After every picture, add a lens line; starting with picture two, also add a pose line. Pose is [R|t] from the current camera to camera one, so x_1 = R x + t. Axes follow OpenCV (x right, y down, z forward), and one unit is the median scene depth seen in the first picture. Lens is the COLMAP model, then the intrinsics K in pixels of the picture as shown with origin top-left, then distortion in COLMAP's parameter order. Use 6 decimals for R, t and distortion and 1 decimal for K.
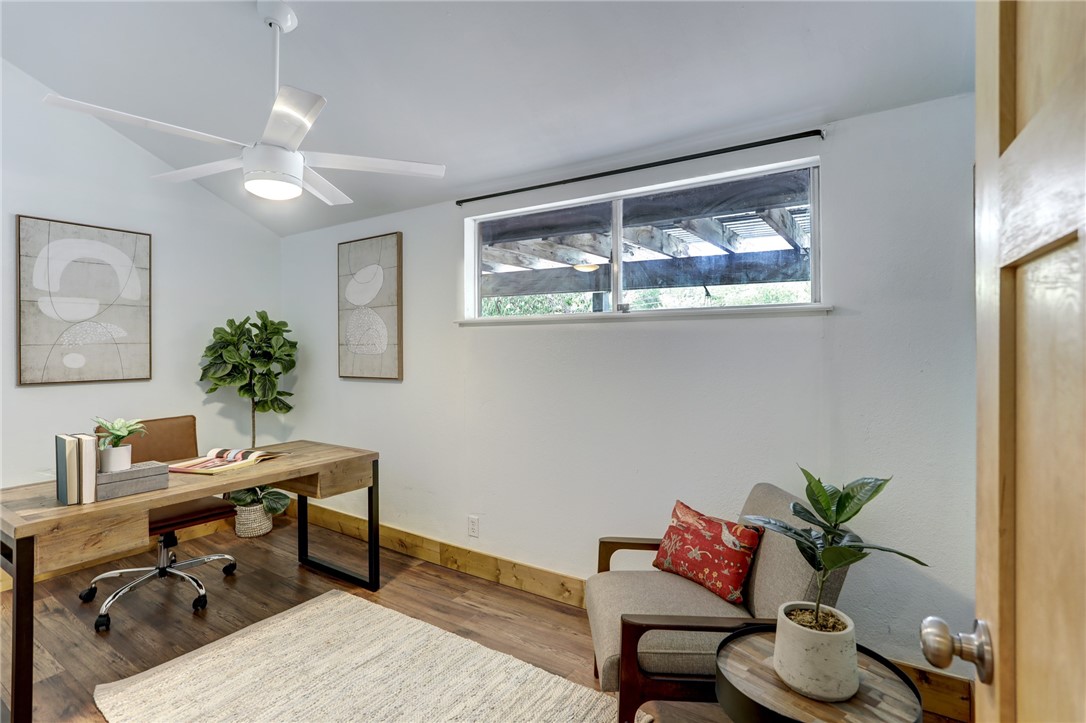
lens RADIAL K [[526.9, 0, 540.6], [0, 526.9, 347.2], [0, 0, 1]] dist [-0.061970, 0.030750]
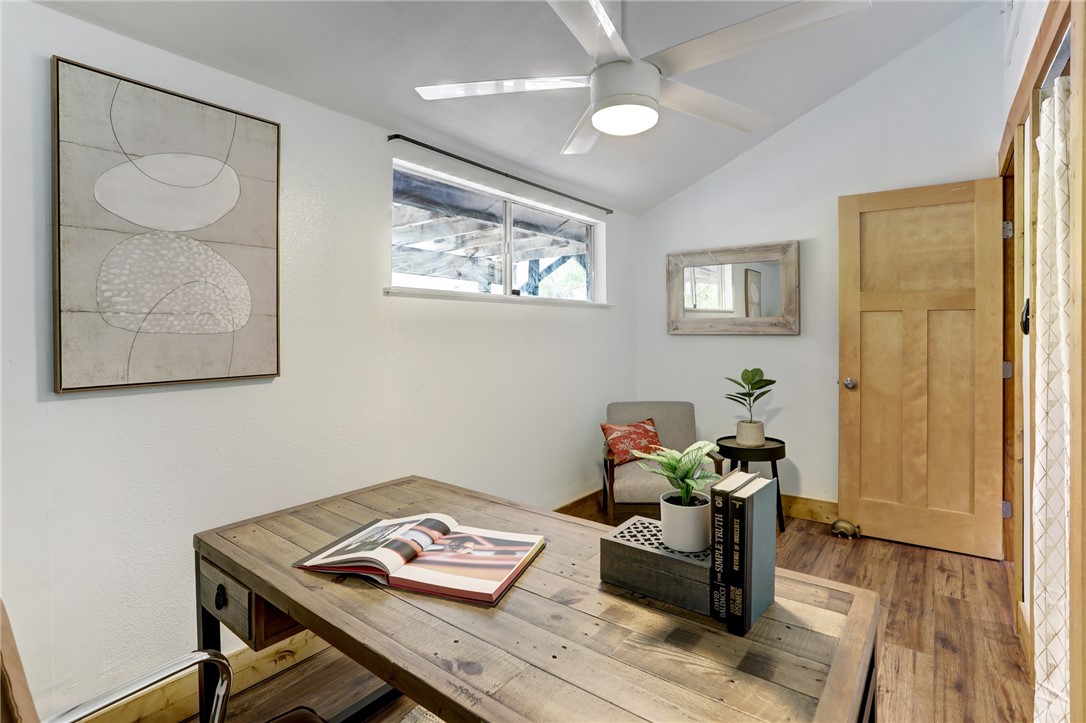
lens RADIAL K [[526.9, 0, 540.6], [0, 526.9, 347.2], [0, 0, 1]] dist [-0.061970, 0.030750]
pose [[0.083964, -0.016826, 0.996327, -0.821263], [0.014054, 0.999778, 0.015700, 0.024578], [-0.996370, 0.012684, 0.084181, 0.659453]]
